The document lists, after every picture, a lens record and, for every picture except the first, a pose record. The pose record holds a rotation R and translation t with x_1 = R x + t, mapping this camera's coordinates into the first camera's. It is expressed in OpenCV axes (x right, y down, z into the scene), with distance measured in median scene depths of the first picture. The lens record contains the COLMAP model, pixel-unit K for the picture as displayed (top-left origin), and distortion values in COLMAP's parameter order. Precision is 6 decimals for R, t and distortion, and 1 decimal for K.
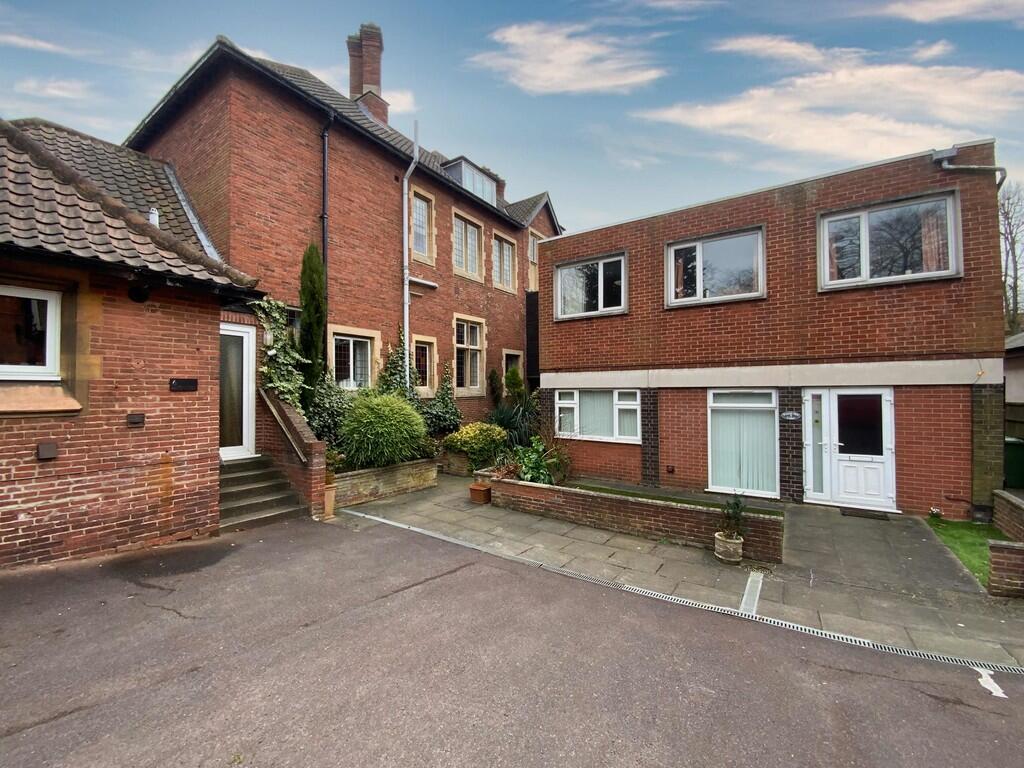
lens RADIAL K [[418.7, 0, 512.0], [0, 418.7, 384.0], [0, 0, 1]] dist [0.014112, -0.015871]
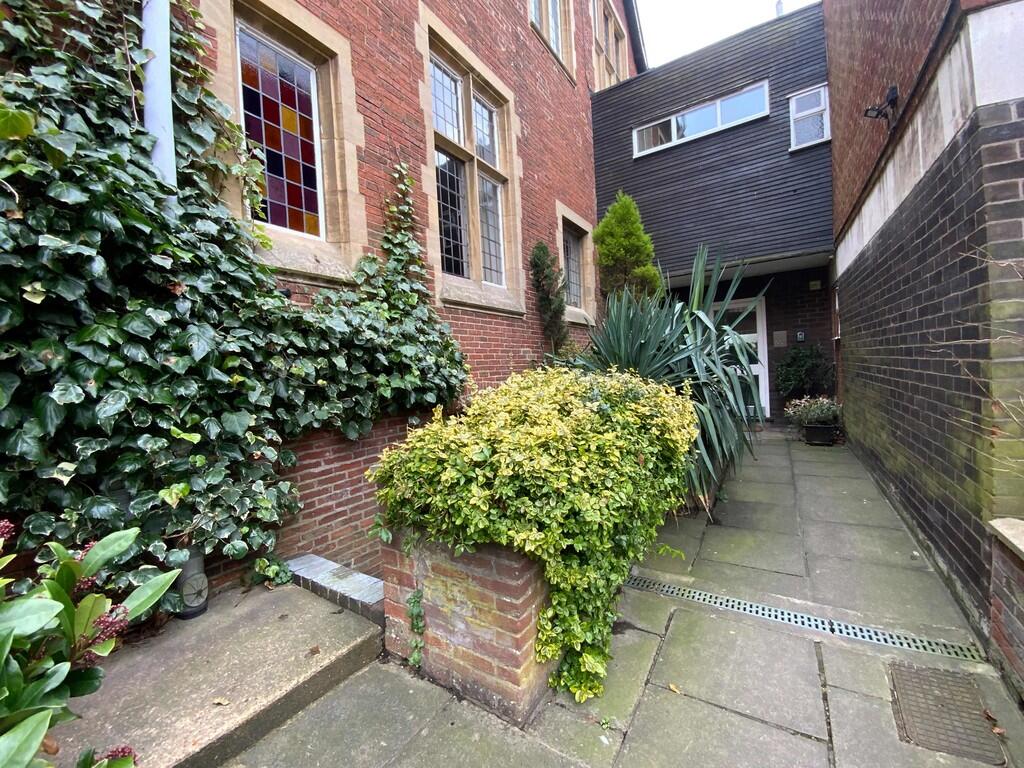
lens RADIAL K [[418.7, 0, 512.0], [0, 418.7, 384.0], [0, 0, 1]] dist [0.014112, -0.015871]
pose [[0.998452, -0.045465, 0.032038, -0.136327], [0.044305, 0.998367, 0.036052, 0.116029], [-0.033624, -0.034577, 0.998836, 0.994819]]
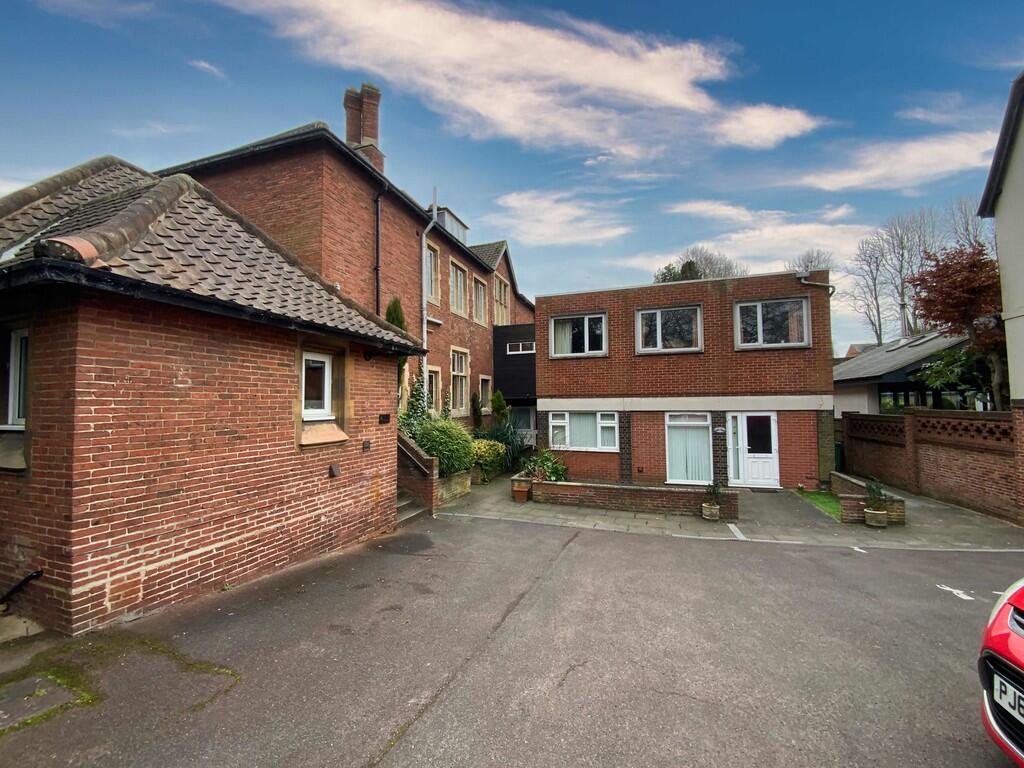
lens RADIAL K [[418.7, 0, 512.0], [0, 418.7, 384.0], [0, 0, 1]] dist [0.014112, -0.015871]
pose [[0.963518, 0.008072, 0.267523, -0.404450], [0.000039, 0.999541, -0.030301, -0.038160], [-0.267645, 0.029206, 0.963075, -0.236335]]
